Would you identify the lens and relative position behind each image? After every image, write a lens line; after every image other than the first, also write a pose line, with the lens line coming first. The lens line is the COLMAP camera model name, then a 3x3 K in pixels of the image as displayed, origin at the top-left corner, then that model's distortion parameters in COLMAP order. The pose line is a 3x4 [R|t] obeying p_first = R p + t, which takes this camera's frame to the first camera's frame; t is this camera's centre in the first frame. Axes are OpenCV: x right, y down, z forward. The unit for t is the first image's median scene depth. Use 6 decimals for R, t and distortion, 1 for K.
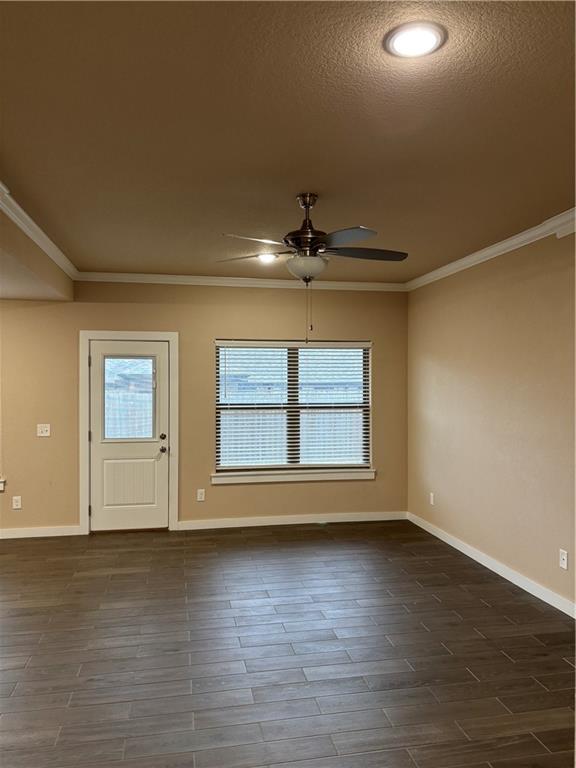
lens RADIAL K [[575.4, 0, 292.9], [0, 575.4, 388.8], [0, 0, 1]] dist [0.055994, -0.070764]
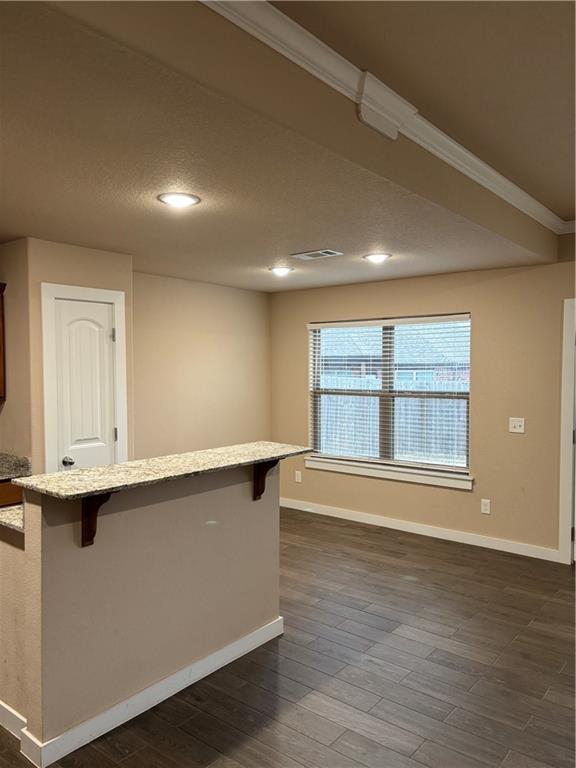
lens RADIAL K [[575.4, 0, 292.9], [0, 575.4, 388.8], [0, 0, 1]] dist [0.055994, -0.070764]
pose [[0.640961, 0.029464, -0.767008, -0.004020], [-0.007399, 0.999454, 0.032210, -0.004819], [0.767538, -0.014970, 0.640828, 0.258920]]
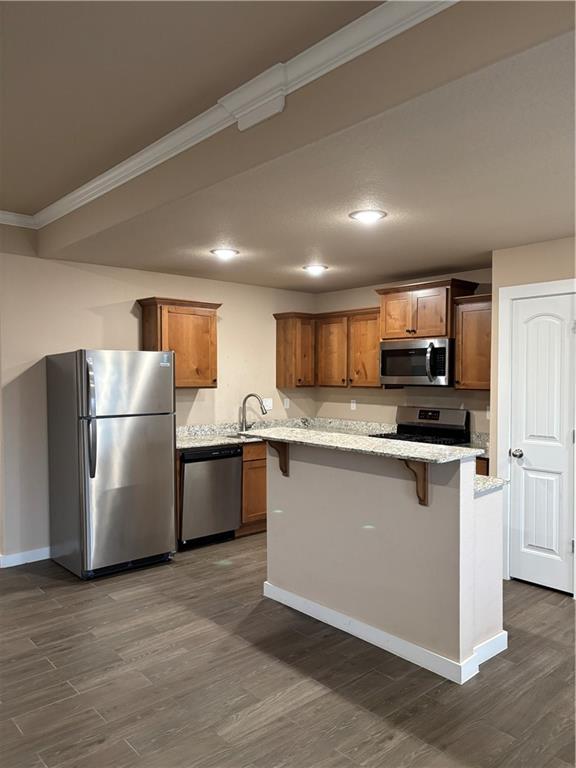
lens RADIAL K [[575.4, 0, 292.9], [0, 575.4, 388.8], [0, 0, 1]] dist [0.055994, -0.070764]
pose [[-0.863041, 0.013413, -0.504955, -0.106481], [-0.004606, 0.999397, 0.034418, 0.002295], [0.505112, 0.032030, -0.862459, 1.040306]]
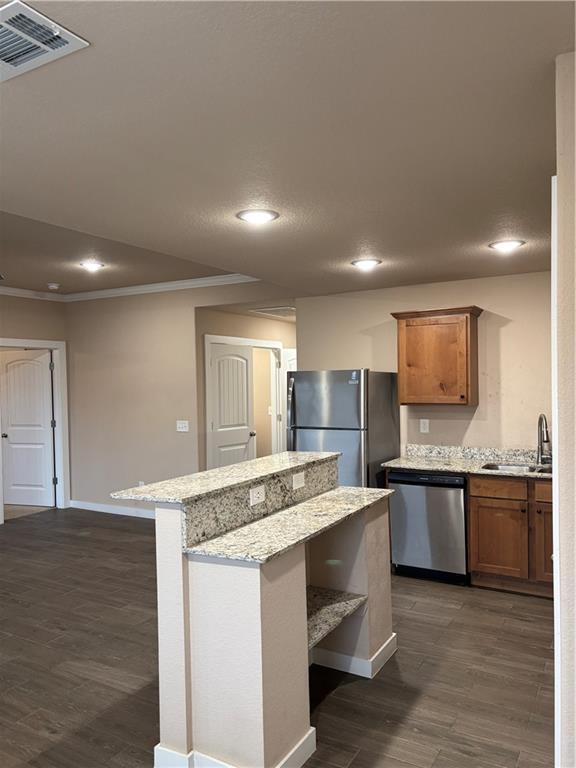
lens RADIAL K [[575.4, 0, 292.9], [0, 575.4, 388.8], [0, 0, 1]] dist [0.055994, -0.070764]
pose [[-0.752843, 0.003398, 0.658191, -0.886539], [0.020937, 0.999604, 0.018787, -0.011087], [-0.657867, 0.027924, -0.752616, 0.928192]]
